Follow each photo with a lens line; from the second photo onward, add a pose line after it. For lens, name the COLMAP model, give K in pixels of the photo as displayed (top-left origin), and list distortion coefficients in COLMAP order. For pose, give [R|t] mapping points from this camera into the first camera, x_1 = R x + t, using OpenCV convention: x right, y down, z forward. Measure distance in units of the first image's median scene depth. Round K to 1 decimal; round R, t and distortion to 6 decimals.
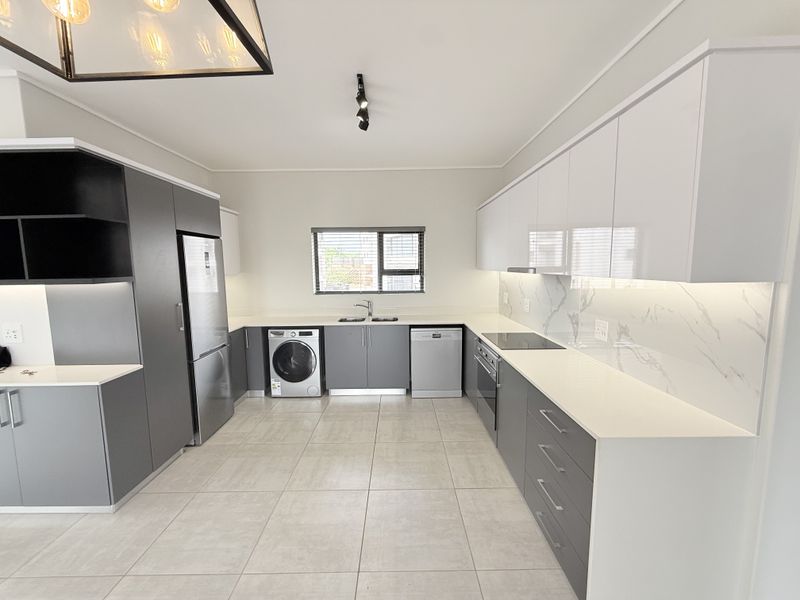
lens RADIAL K [[318.5, 0, 397.7], [0, 318.5, 298.8], [0, 0, 1]] dist [-0.000398, 0.000139]
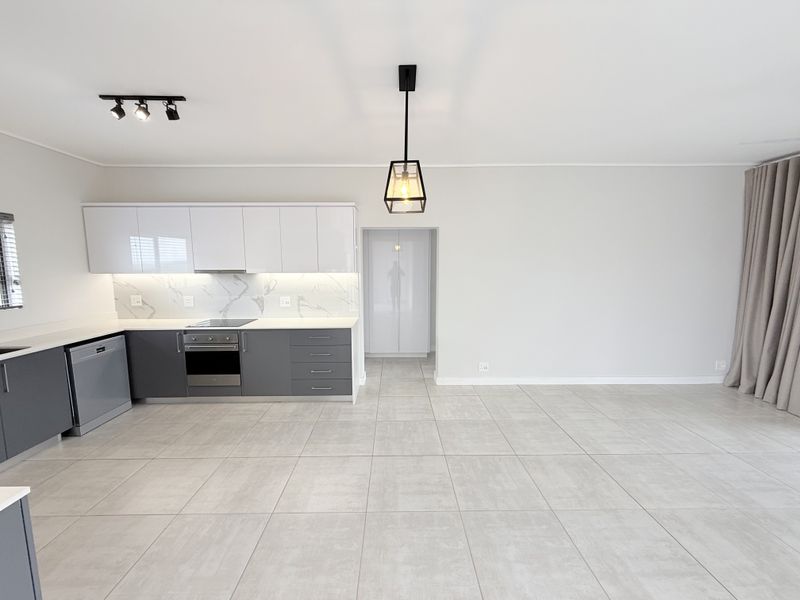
lens RADIAL K [[318.5, 0, 397.7], [0, 318.5, 298.8], [0, 0, 1]] dist [-0.000398, 0.000139]
pose [[-0.012313, -0.093570, 0.995537, -0.734370], [0.108393, 0.989620, 0.094355, -0.014965], [-0.994032, 0.109071, -0.002043, 0.186347]]
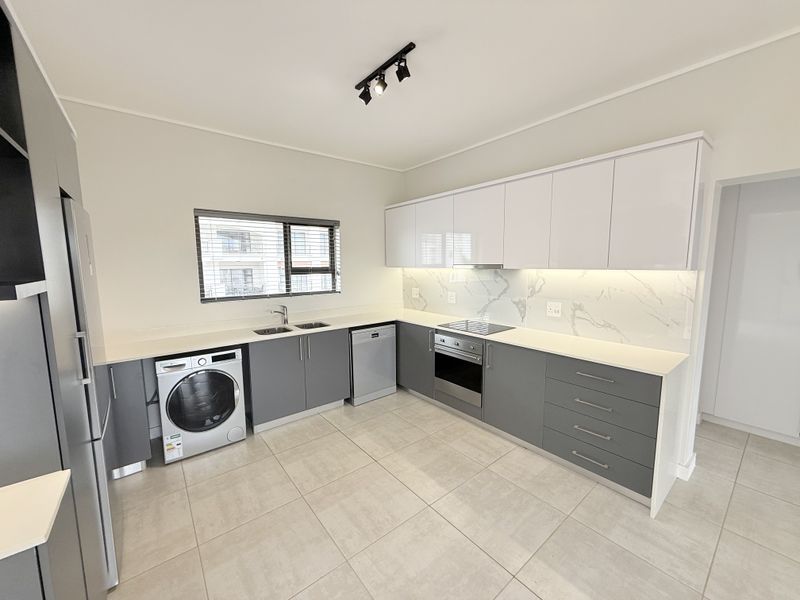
lens RADIAL K [[318.5, 0, 397.7], [0, 318.5, 298.8], [0, 0, 1]] dist [-0.000398, 0.000139]
pose [[0.781922, -0.065603, 0.619915, -0.417192], [0.065245, 0.997598, 0.023276, -0.012940], [-0.619953, 0.022246, 0.784324, 0.195531]]
